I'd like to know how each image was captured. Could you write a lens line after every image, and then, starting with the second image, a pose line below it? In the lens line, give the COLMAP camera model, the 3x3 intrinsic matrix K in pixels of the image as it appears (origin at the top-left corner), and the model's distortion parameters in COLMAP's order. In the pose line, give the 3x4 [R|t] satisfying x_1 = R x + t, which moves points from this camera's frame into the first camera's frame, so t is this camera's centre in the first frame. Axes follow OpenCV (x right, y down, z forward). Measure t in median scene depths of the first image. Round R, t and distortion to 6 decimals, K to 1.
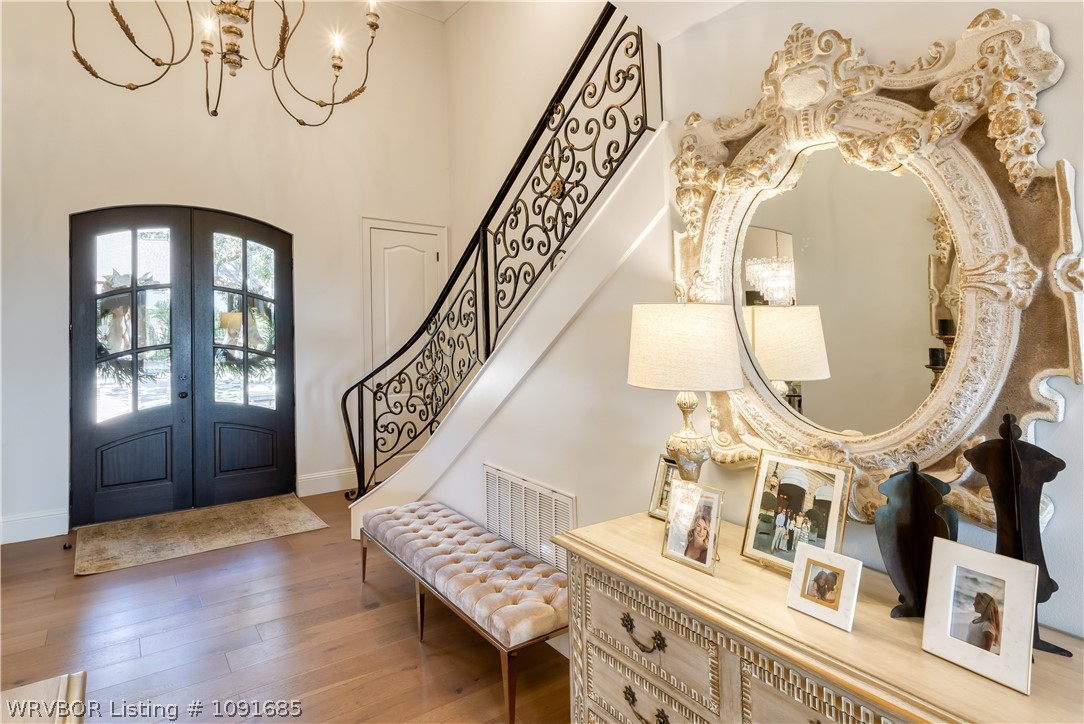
lens RADIAL K [[600.1, 0, 538.9], [0, 600.1, 307.0], [0, 0, 1]] dist [-0.000677, -0.000269]
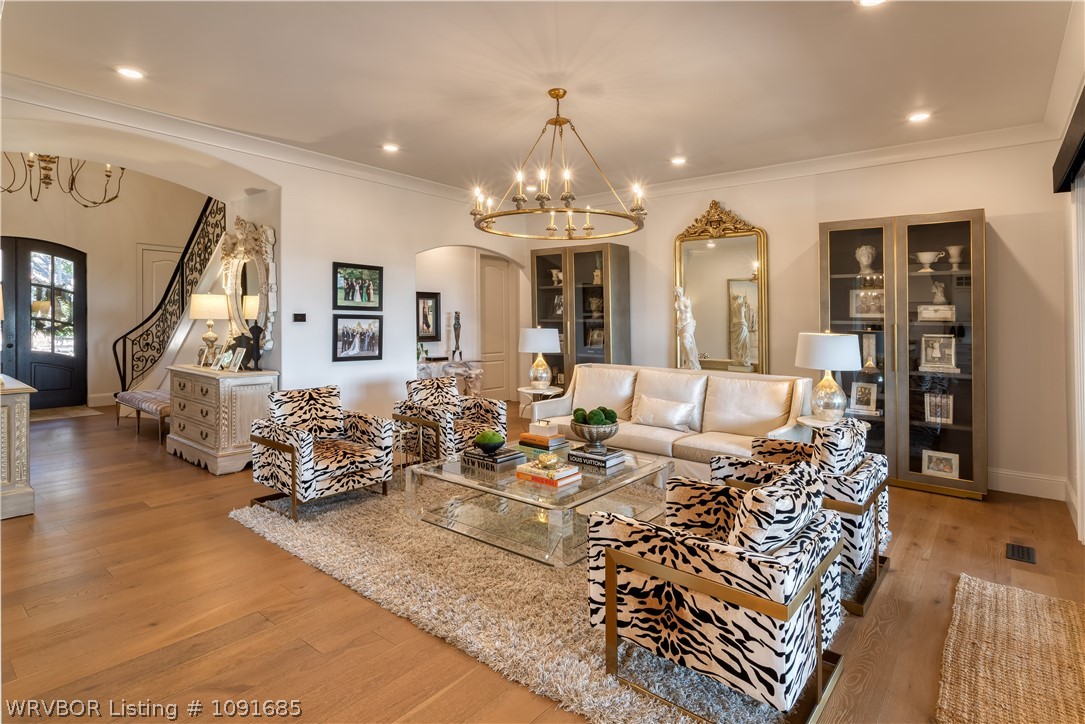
lens RADIAL K [[569.9, 0, 546.6], [0, 569.9, 310.6], [0, 0, 1]] dist [-0.003313, 0.001148]
pose [[0.966388, 0.009338, 0.256919, 0.499130], [-0.011386, 0.999914, 0.006487, 0.017683], [-0.256836, -0.009194, 0.966411, -1.019529]]
